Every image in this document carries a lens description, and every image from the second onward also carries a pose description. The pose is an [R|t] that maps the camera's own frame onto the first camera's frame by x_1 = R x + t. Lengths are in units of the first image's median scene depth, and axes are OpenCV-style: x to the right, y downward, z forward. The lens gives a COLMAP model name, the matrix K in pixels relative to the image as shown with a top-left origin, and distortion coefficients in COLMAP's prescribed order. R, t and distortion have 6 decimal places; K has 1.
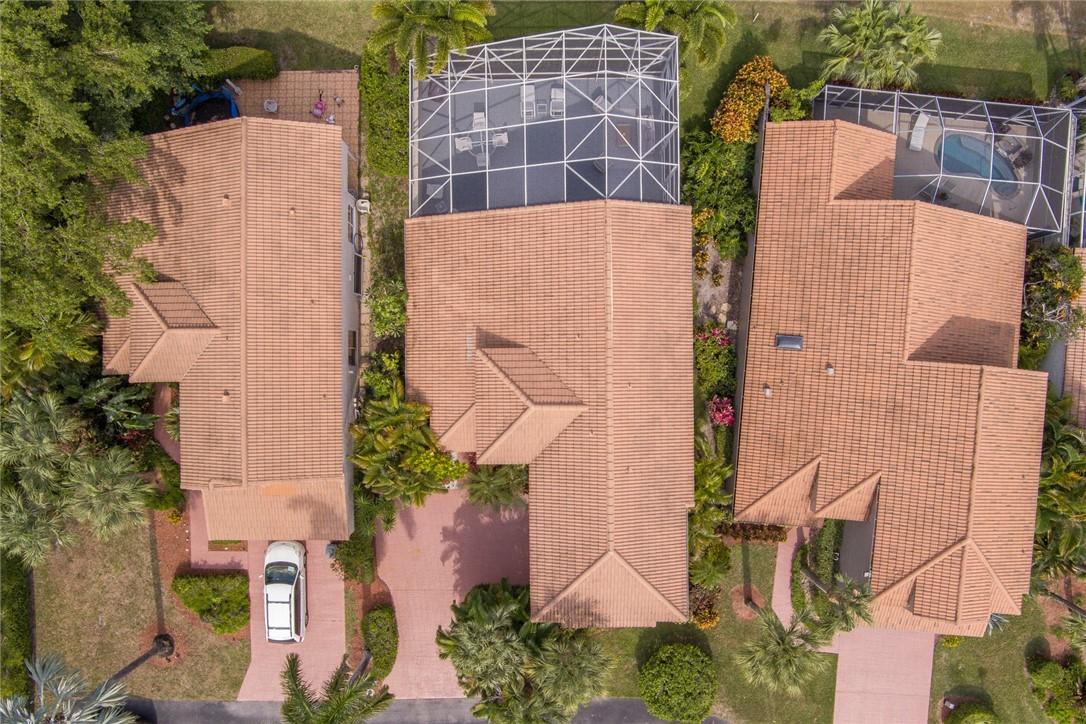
lens RADIAL K [[875.6, 0, 543.0], [0, 875.6, 362.0], [0, 0, 1]] dist [-0.070587, 0.019077]
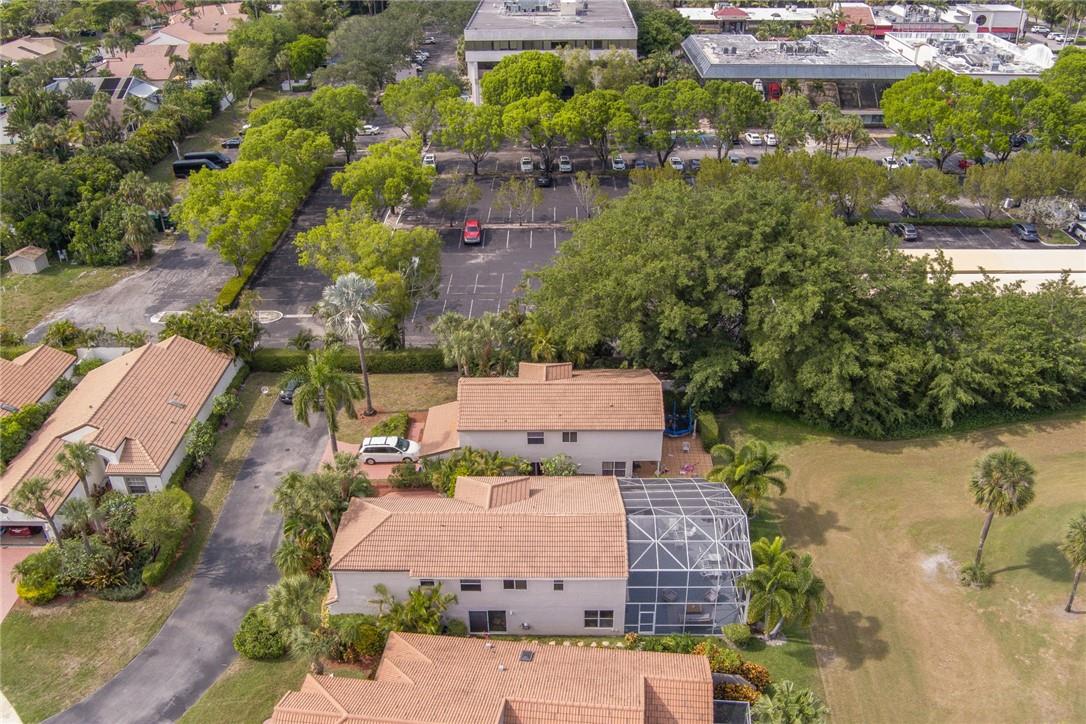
lens RADIAL K [[875.6, 0, 543.0], [0, 875.6, 362.0], [0, 0, 1]] dist [-0.070587, 0.019077]
pose [[-0.027270, 0.525201, -0.850541, 1.070222], [-0.999397, 0.003988, 0.034505, -0.086869], [0.021514, 0.850969, 0.524775, -0.008594]]
